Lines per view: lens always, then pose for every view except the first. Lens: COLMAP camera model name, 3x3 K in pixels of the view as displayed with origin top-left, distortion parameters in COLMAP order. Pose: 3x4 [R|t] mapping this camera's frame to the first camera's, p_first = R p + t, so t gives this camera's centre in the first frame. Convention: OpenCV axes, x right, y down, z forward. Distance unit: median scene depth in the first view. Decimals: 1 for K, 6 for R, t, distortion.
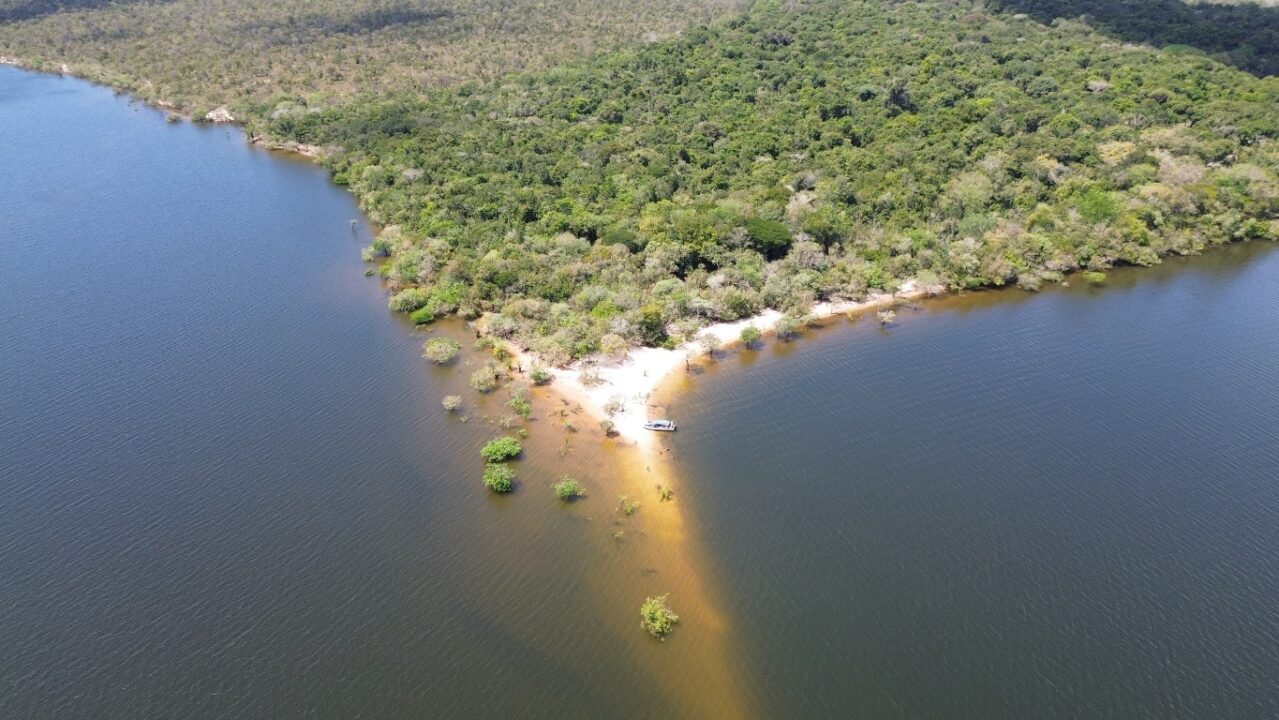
lens RADIAL K [[886.7, 0, 640.9], [0, 886.7, 360.0], [0, 0, 1]] dist [-0.012258, -0.007110]
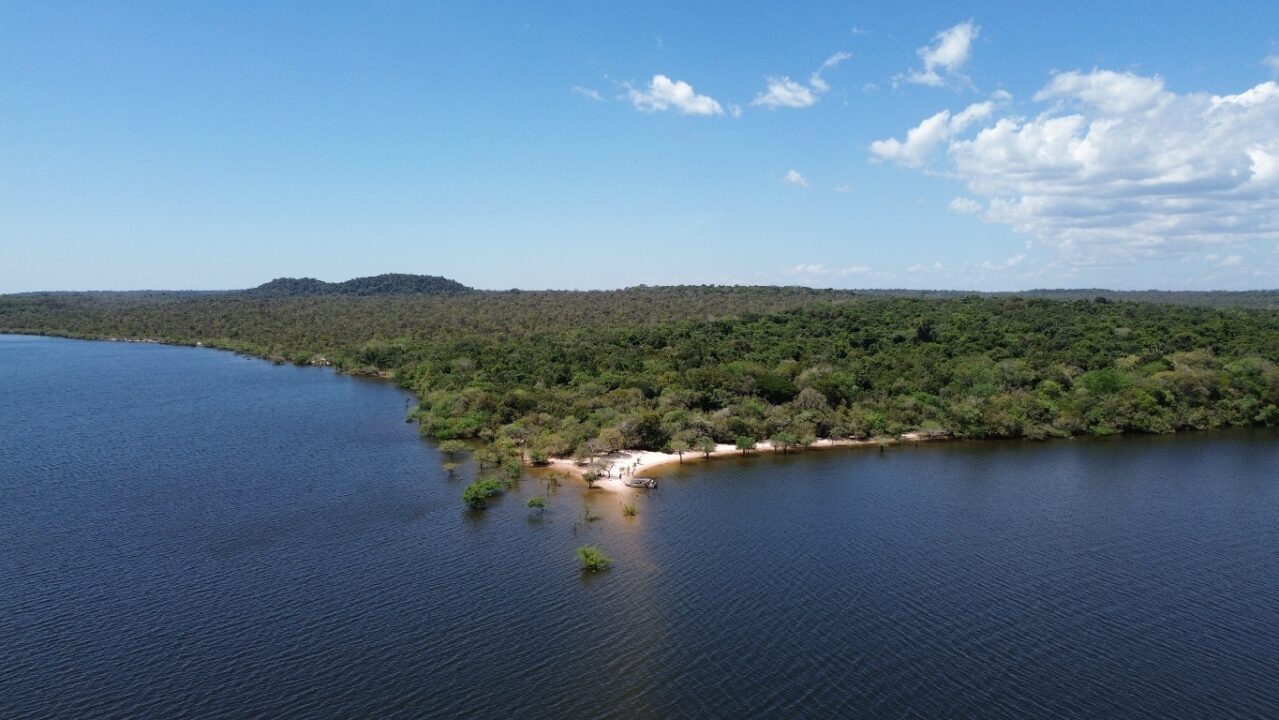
lens RADIAL K [[886.7, 0, 638.9], [0, 886.7, 358.8], [0, 0, 1]] dist [-0.012258, -0.007110]
pose [[0.994529, 0.025570, -0.101281, 0.086874], [-0.061630, 0.926478, -0.371269, 0.233360], [0.084342, 0.375480, 0.922985, -0.008225]]
